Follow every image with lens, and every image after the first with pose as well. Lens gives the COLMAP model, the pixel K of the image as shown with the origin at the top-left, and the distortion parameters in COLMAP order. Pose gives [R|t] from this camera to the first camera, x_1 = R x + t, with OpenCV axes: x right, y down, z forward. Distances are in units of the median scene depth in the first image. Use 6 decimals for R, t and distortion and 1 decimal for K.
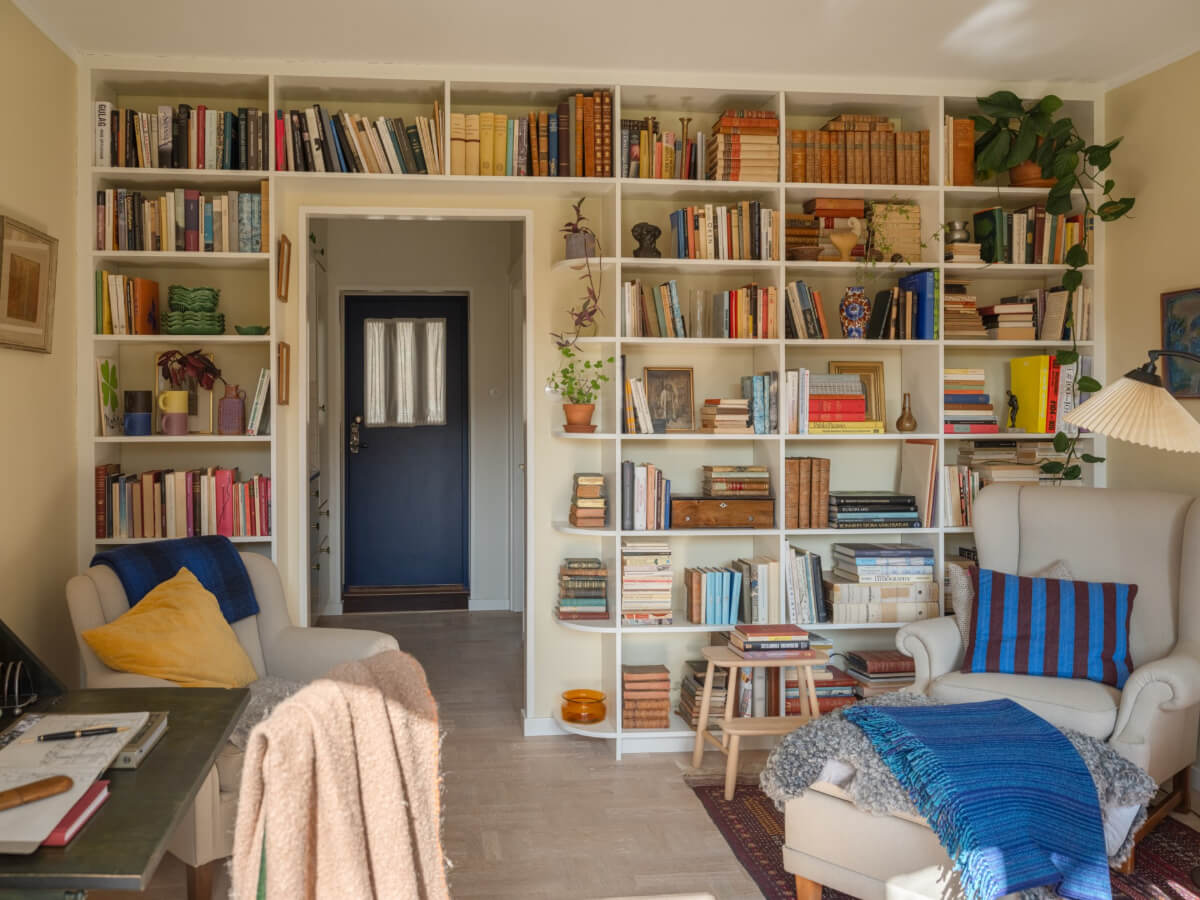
lens RADIAL K [[996.5, 0, 495.4], [0, 996.5, 411.8], [0, 0, 1]] dist [0.014292, -0.008568]
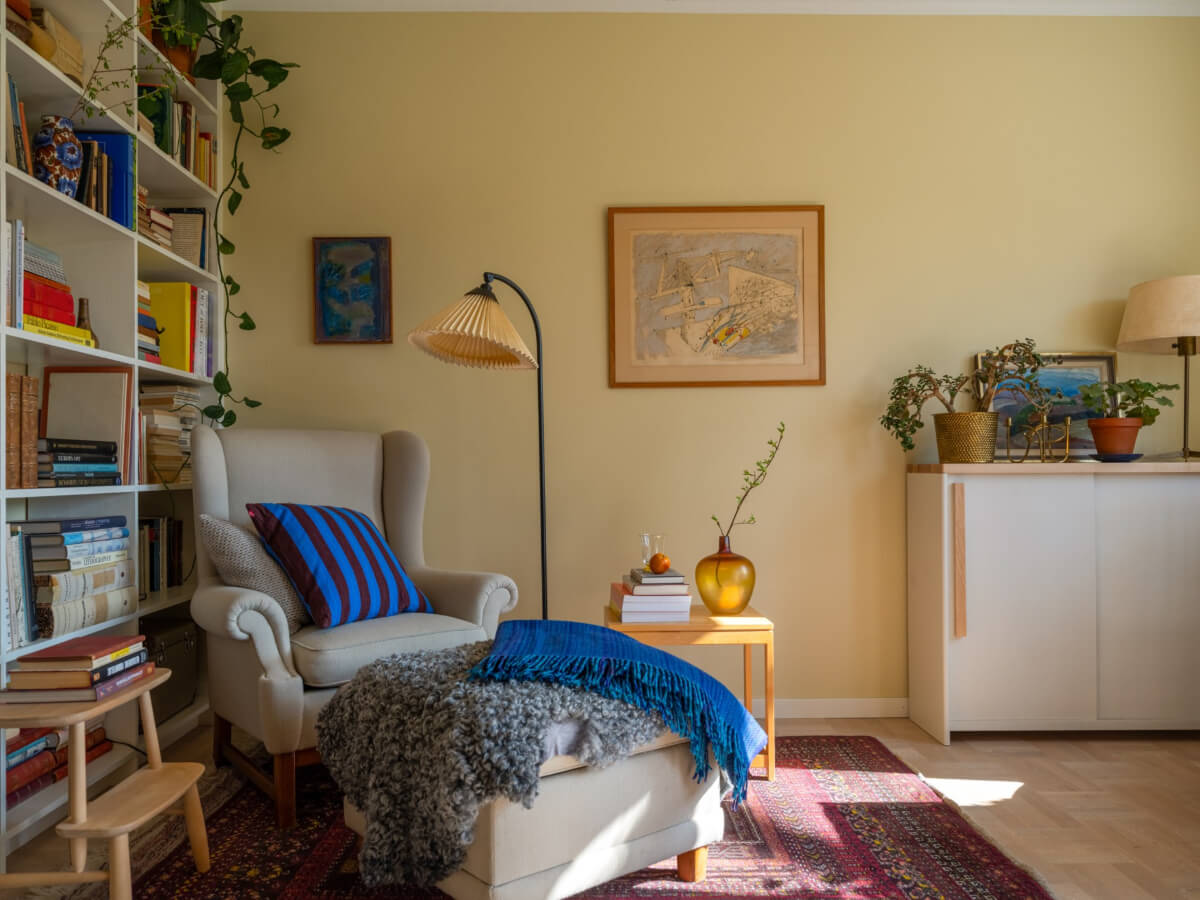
lens RADIAL K [[942.1, 0, 594.3], [0, 942.1, 465.4], [0, 0, 1]] dist [-0.005721, 0.013760]
pose [[0.082023, 0.004903, 0.996618, -0.229277], [0.005861, 0.999968, -0.005402, 0.108798], [-0.996613, 0.006284, 0.081992, 0.611927]]
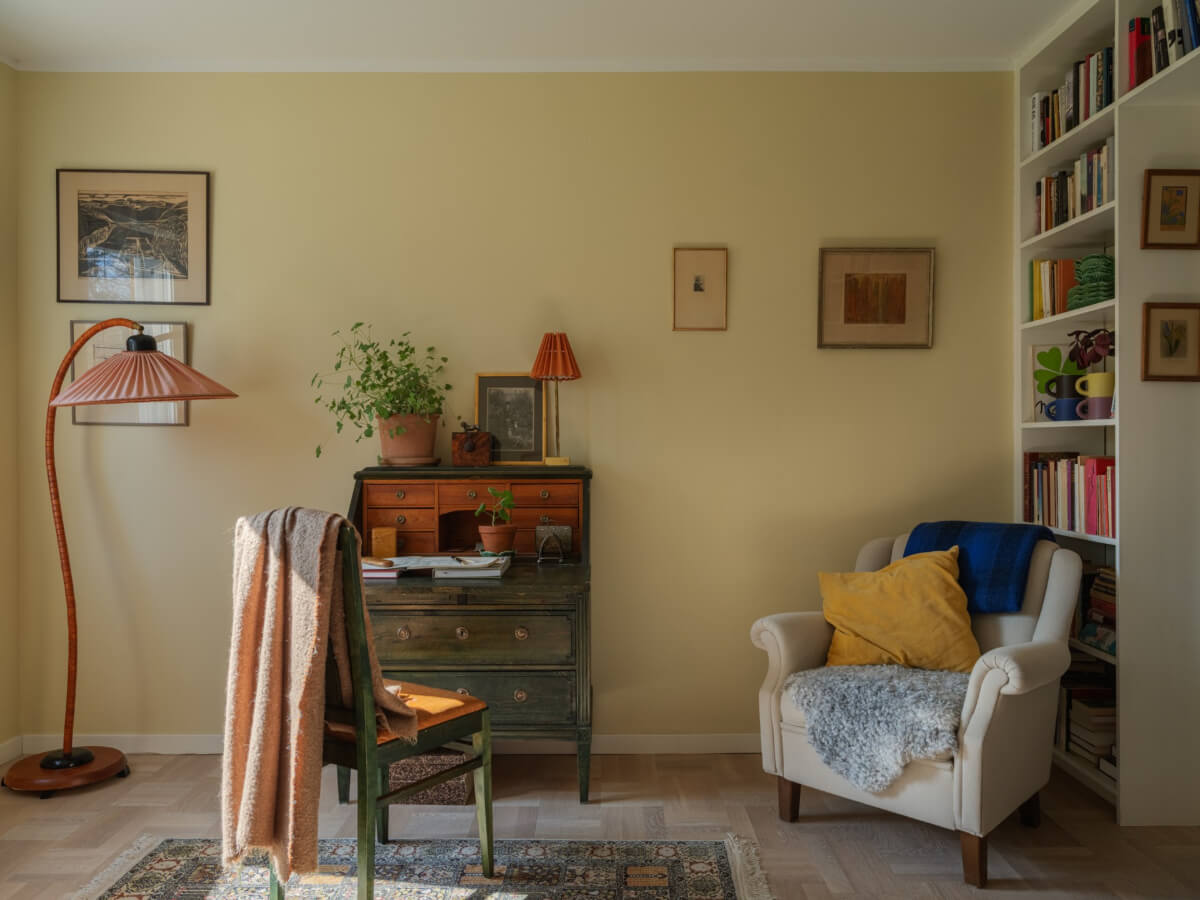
lens RADIAL K [[942.1, 0, 610.7], [0, 942.1, 448.5], [0, 0, 1]] dist [-0.005721, 0.013760]
pose [[-0.096457, 0.005660, -0.995321, 0.566873], [-0.010019, 0.999928, 0.006657, 0.045286], [0.995287, 0.010614, -0.096394, 0.622352]]
